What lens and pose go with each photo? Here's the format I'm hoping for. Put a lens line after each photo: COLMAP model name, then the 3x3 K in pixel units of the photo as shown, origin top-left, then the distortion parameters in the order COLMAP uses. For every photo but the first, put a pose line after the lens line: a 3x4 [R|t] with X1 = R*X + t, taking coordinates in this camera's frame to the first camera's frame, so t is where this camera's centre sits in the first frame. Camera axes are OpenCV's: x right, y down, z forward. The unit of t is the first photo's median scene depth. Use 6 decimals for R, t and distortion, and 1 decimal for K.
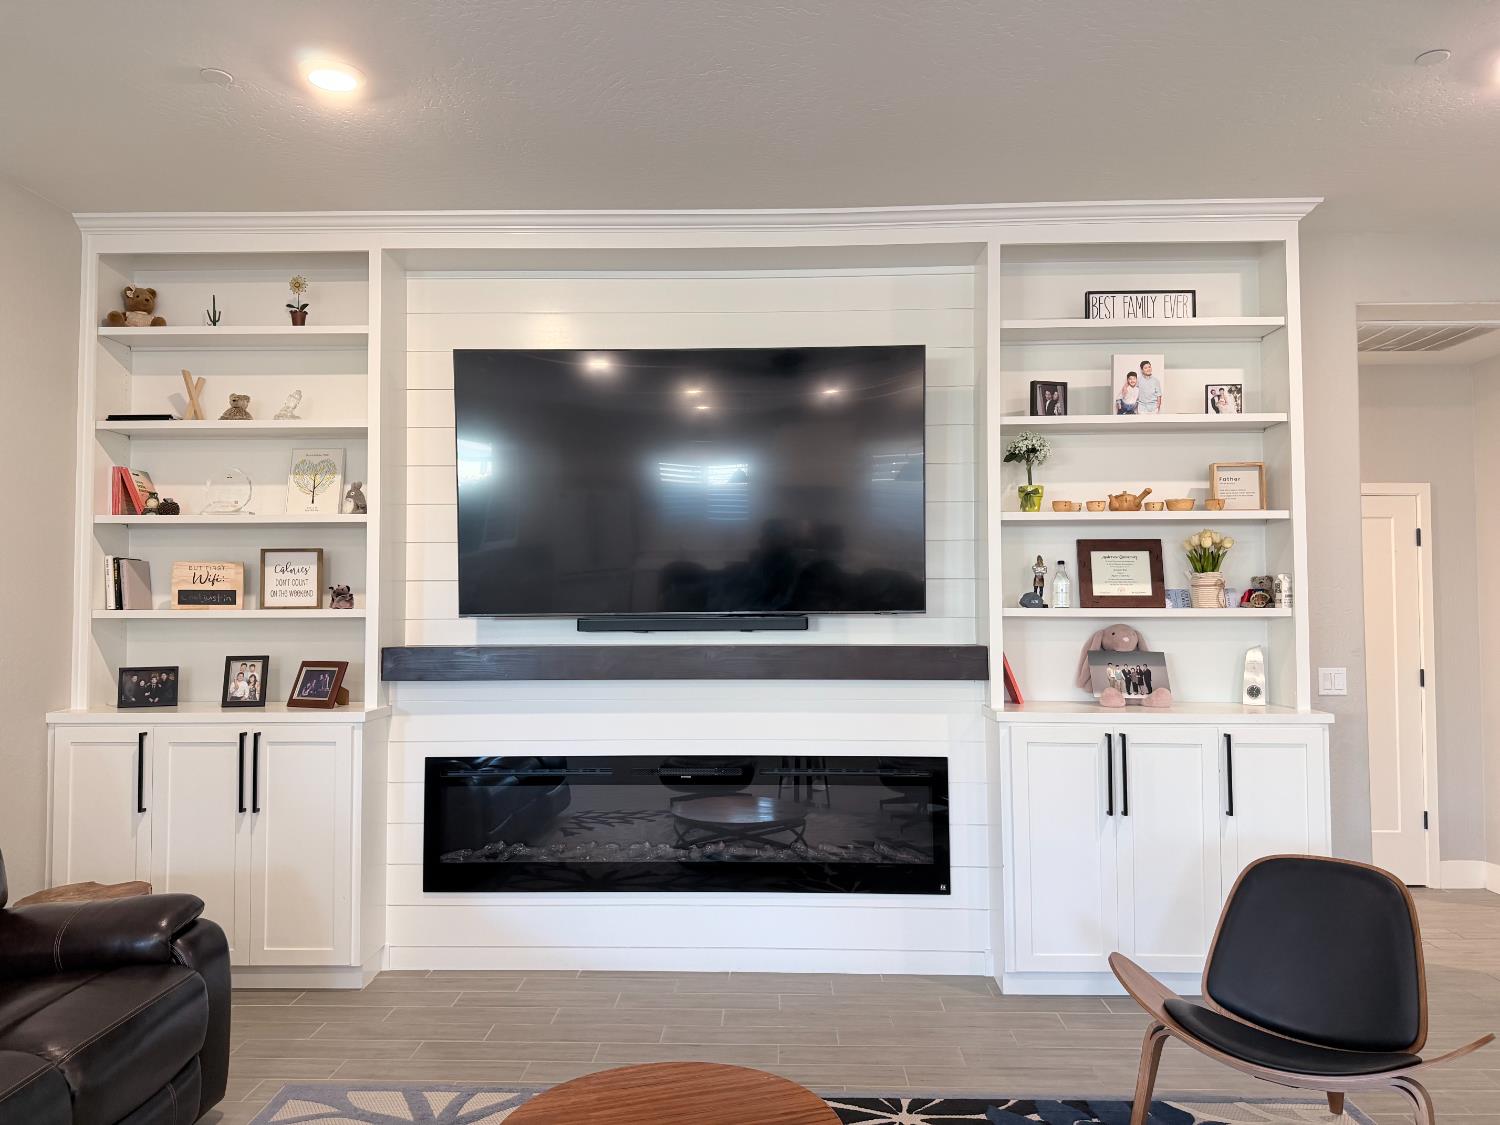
lens RADIAL K [[1059.2, 0, 749.2], [0, 1059.2, 562.0], [0, 0, 1]] dist [0.028661, -0.005757]
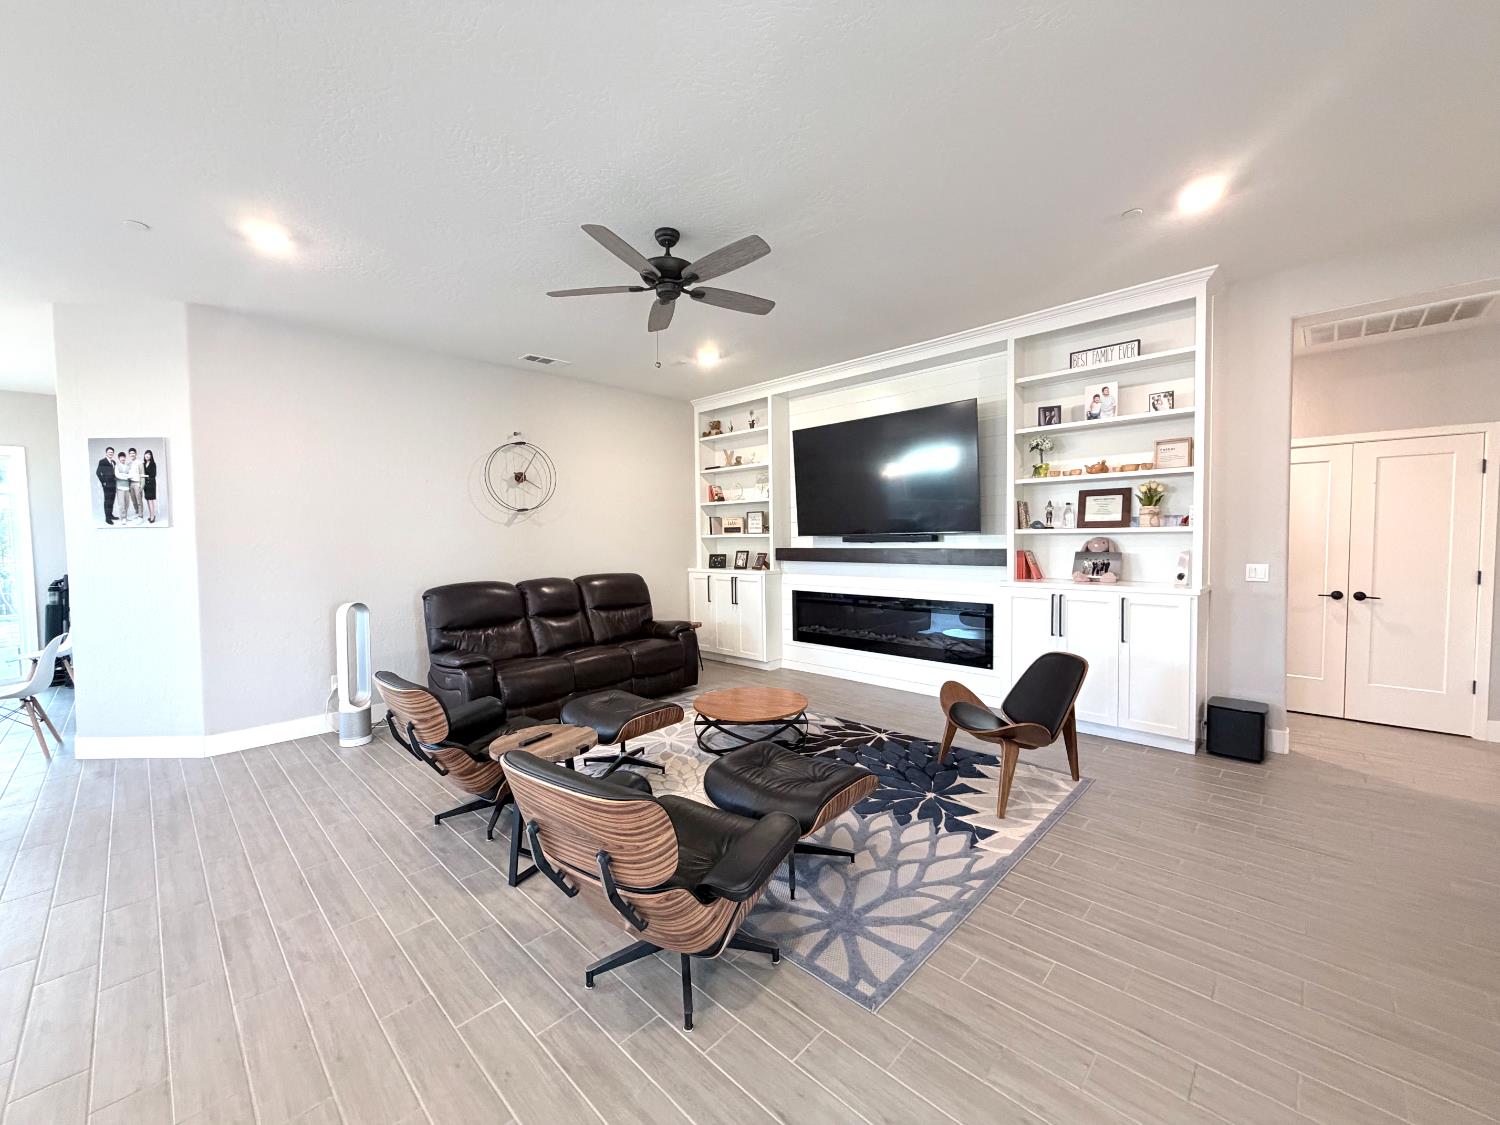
lens RADIAL K [[597.4, 0, 750.9], [0, 597.4, 561.3], [0, 0, 1]] dist [0.000423, 0.000018]
pose [[0.739256, 0.019574, -0.673141, 0.601463], [0.041770, 0.996320, 0.074845, -0.000691], [0.672128, -0.083447, 0.735717, -0.138941]]
